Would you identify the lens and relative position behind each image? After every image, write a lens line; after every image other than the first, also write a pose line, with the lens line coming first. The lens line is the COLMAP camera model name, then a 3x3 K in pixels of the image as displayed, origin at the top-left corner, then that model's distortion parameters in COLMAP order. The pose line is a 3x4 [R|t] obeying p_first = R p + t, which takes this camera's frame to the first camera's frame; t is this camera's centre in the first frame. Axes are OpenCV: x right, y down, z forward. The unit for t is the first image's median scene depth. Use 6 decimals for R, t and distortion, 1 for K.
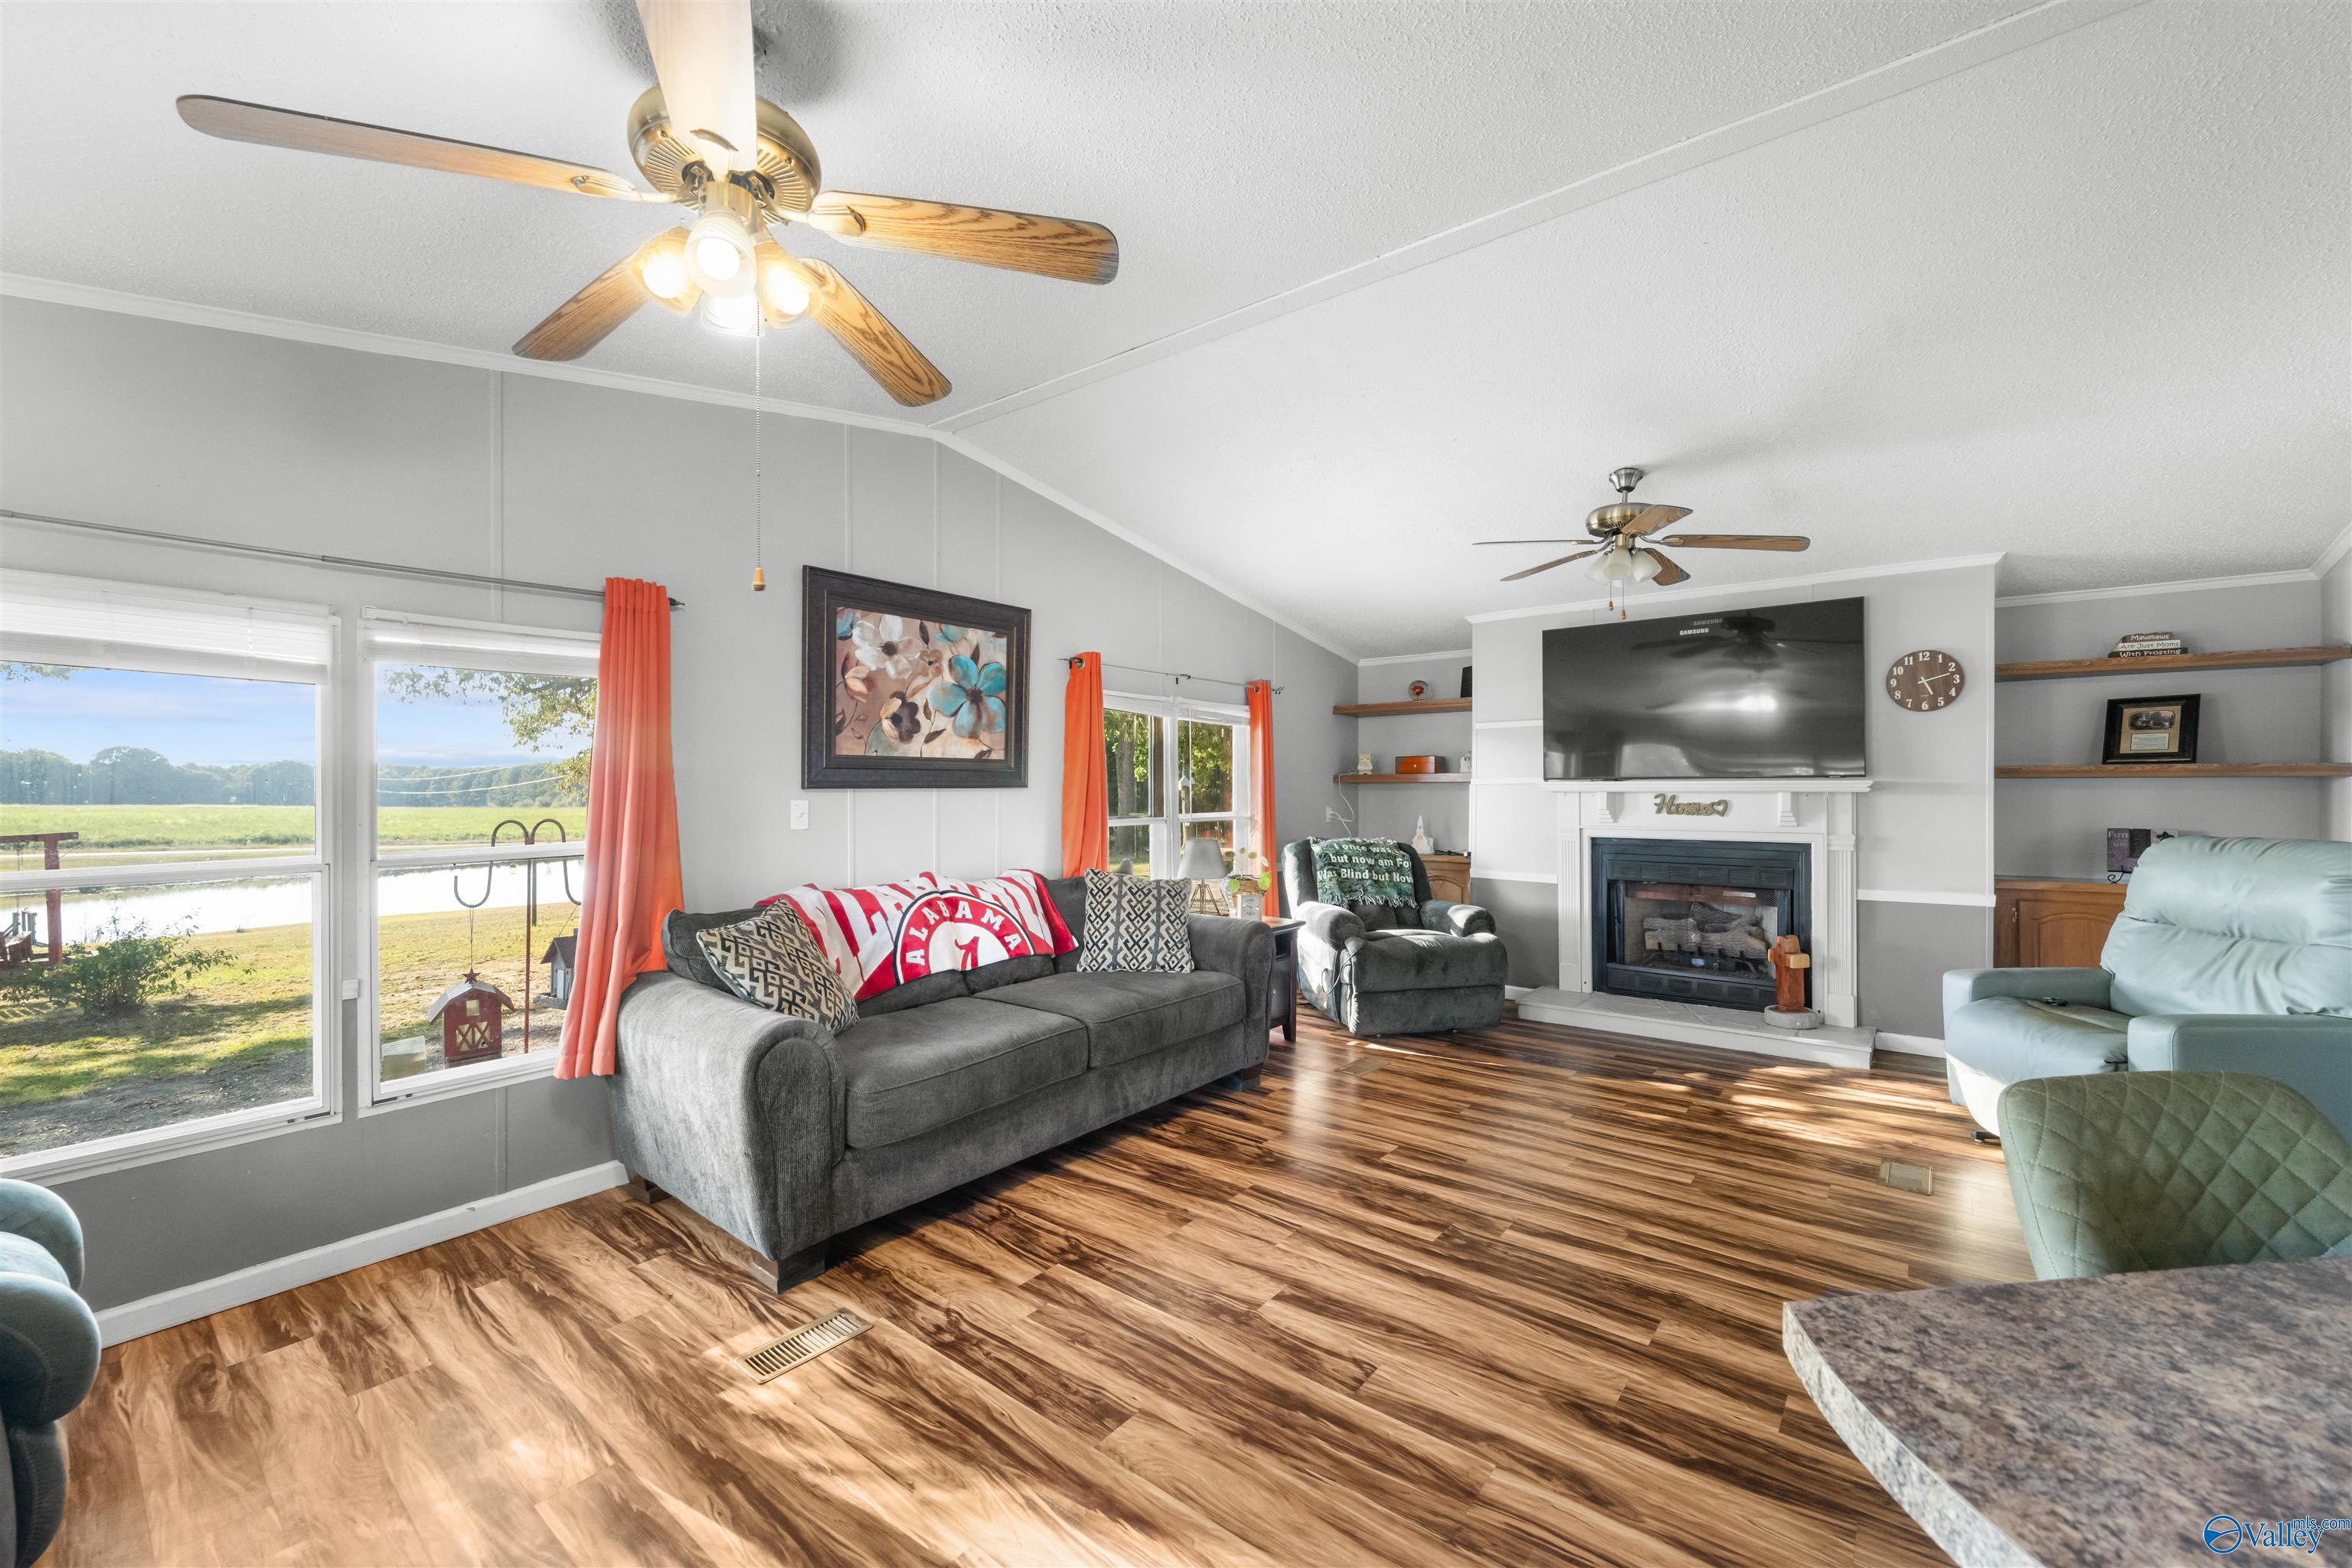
lens RADIAL K [[929.0, 0, 1168.3], [0, 929.0, 782.0], [0, 0, 1]] dist [-0.002854, 0.000572]
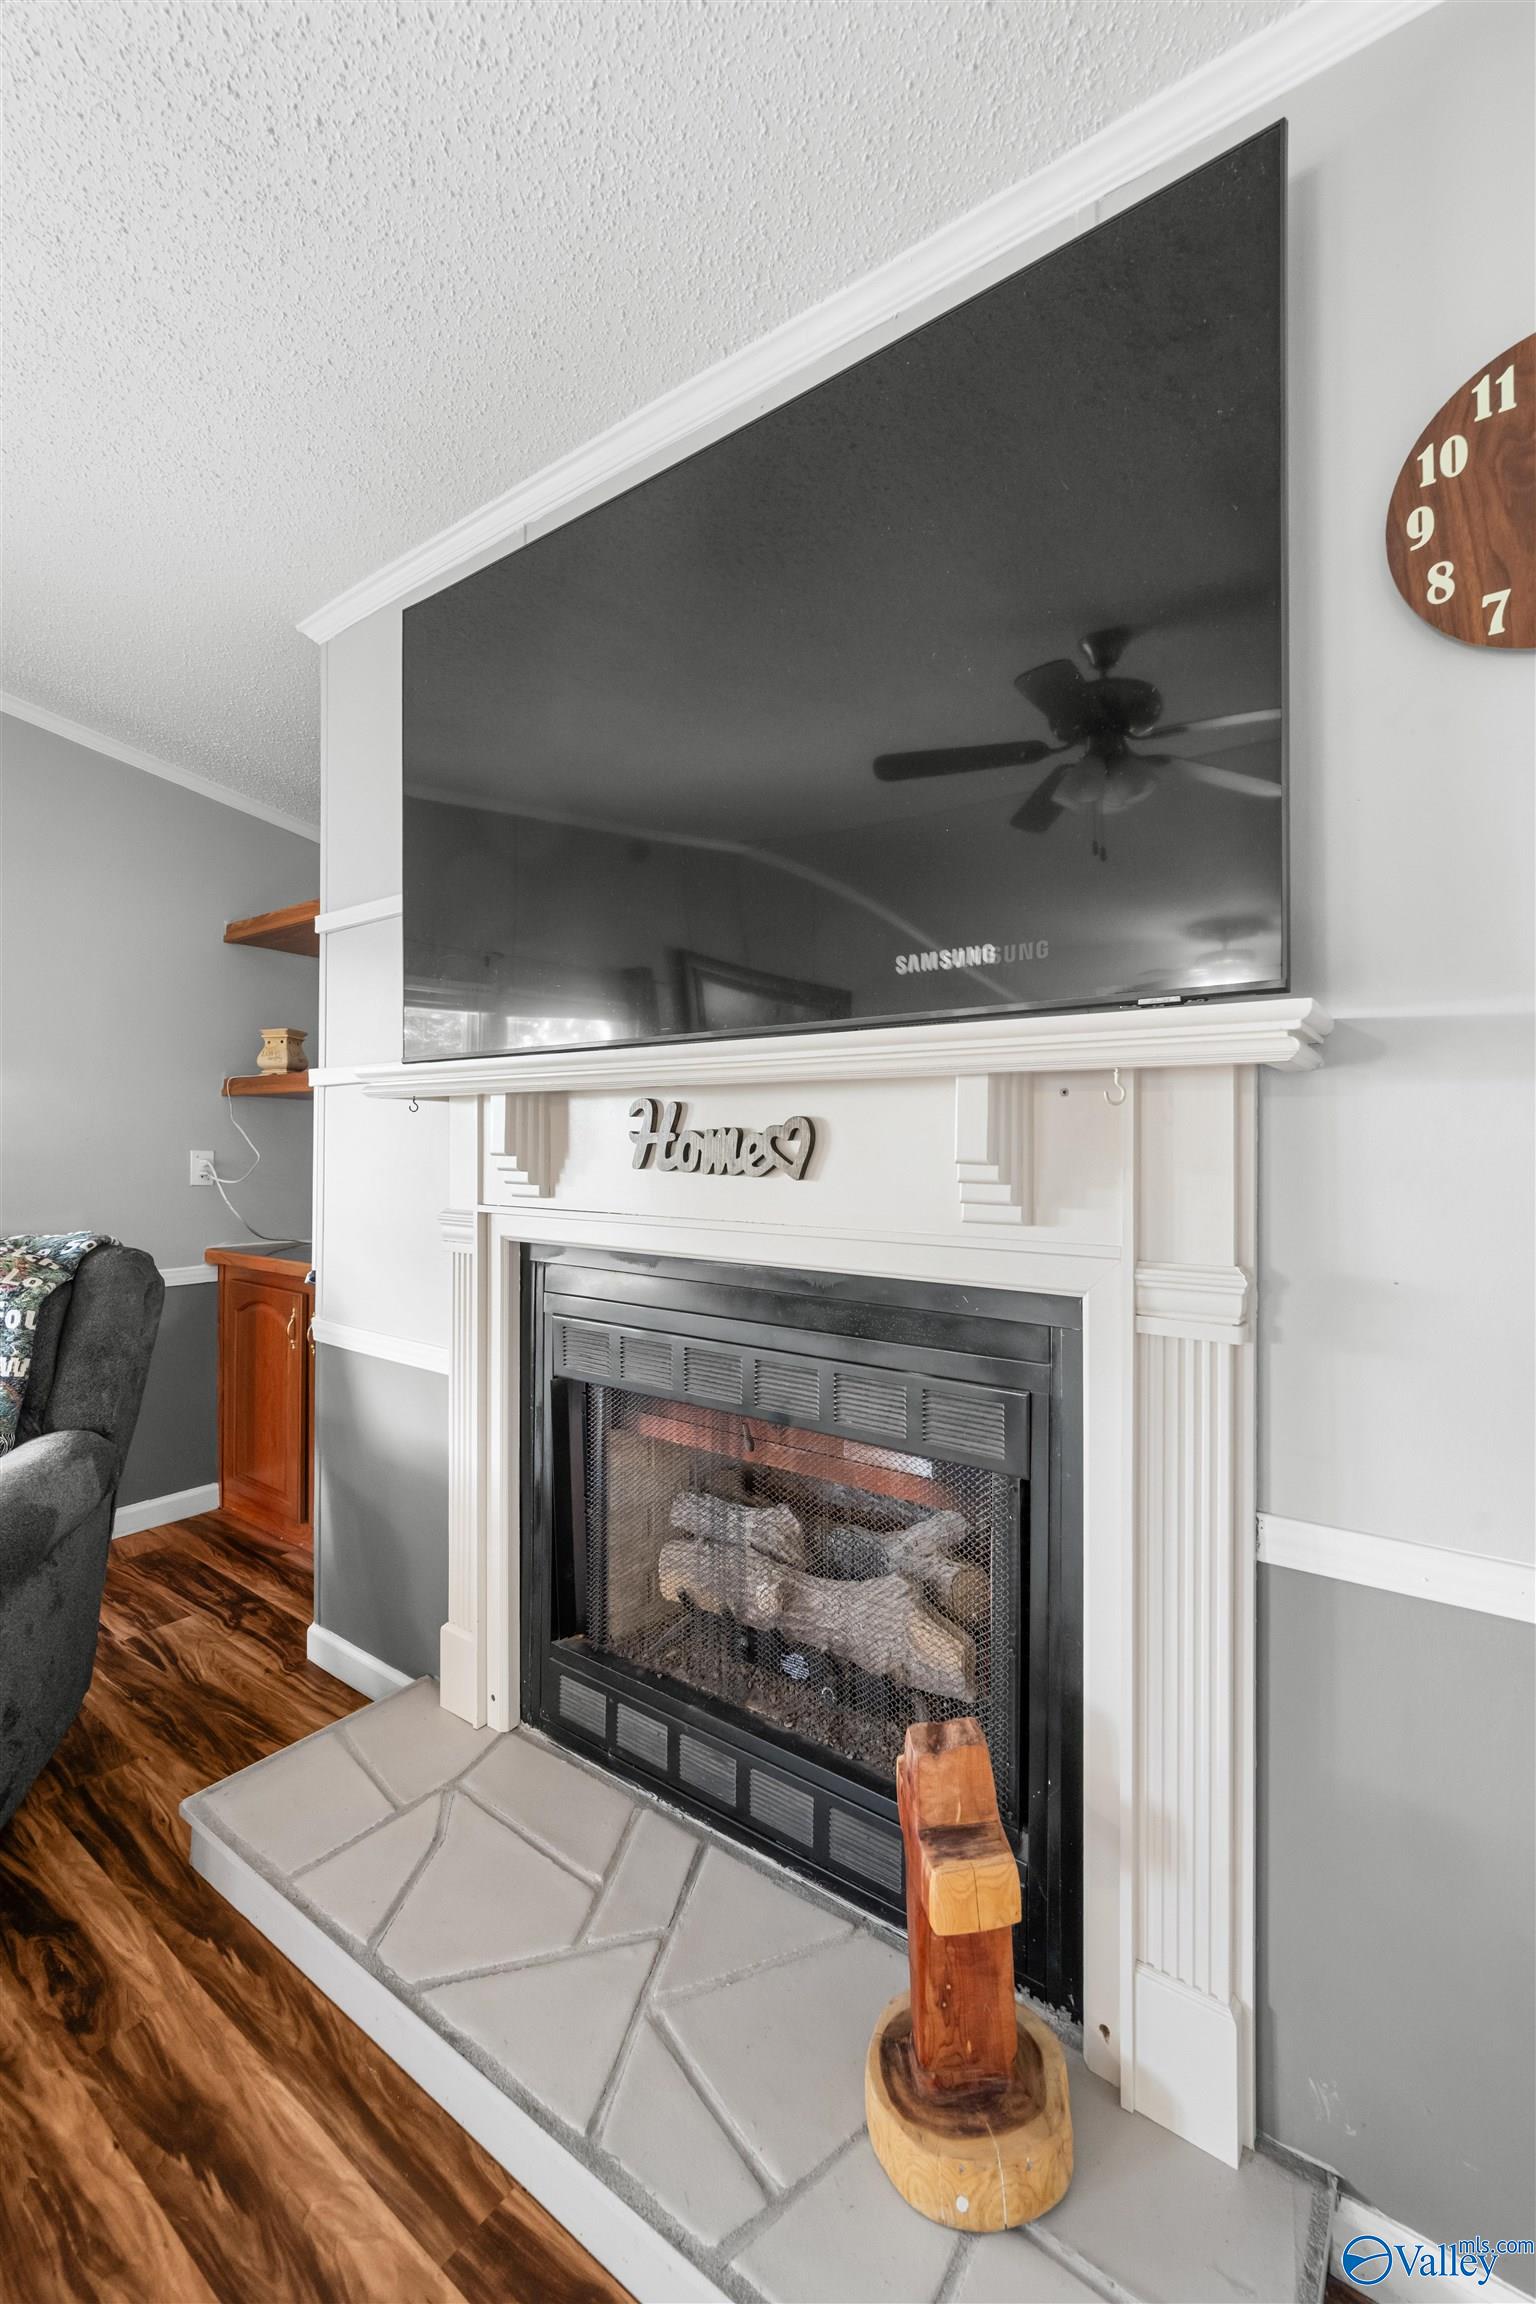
lens RADIAL K [[1021.8, 0, 713.6], [0, 1021.8, 1129.9], [0, 0, 1]] dist [0.003214, 0.000307]
pose [[0.999789, 0.013062, 0.015850, 0.724771], [-0.012859, 0.999835, -0.012862, 0.035090], [-0.016015, 0.012656, 0.999792, 0.904159]]
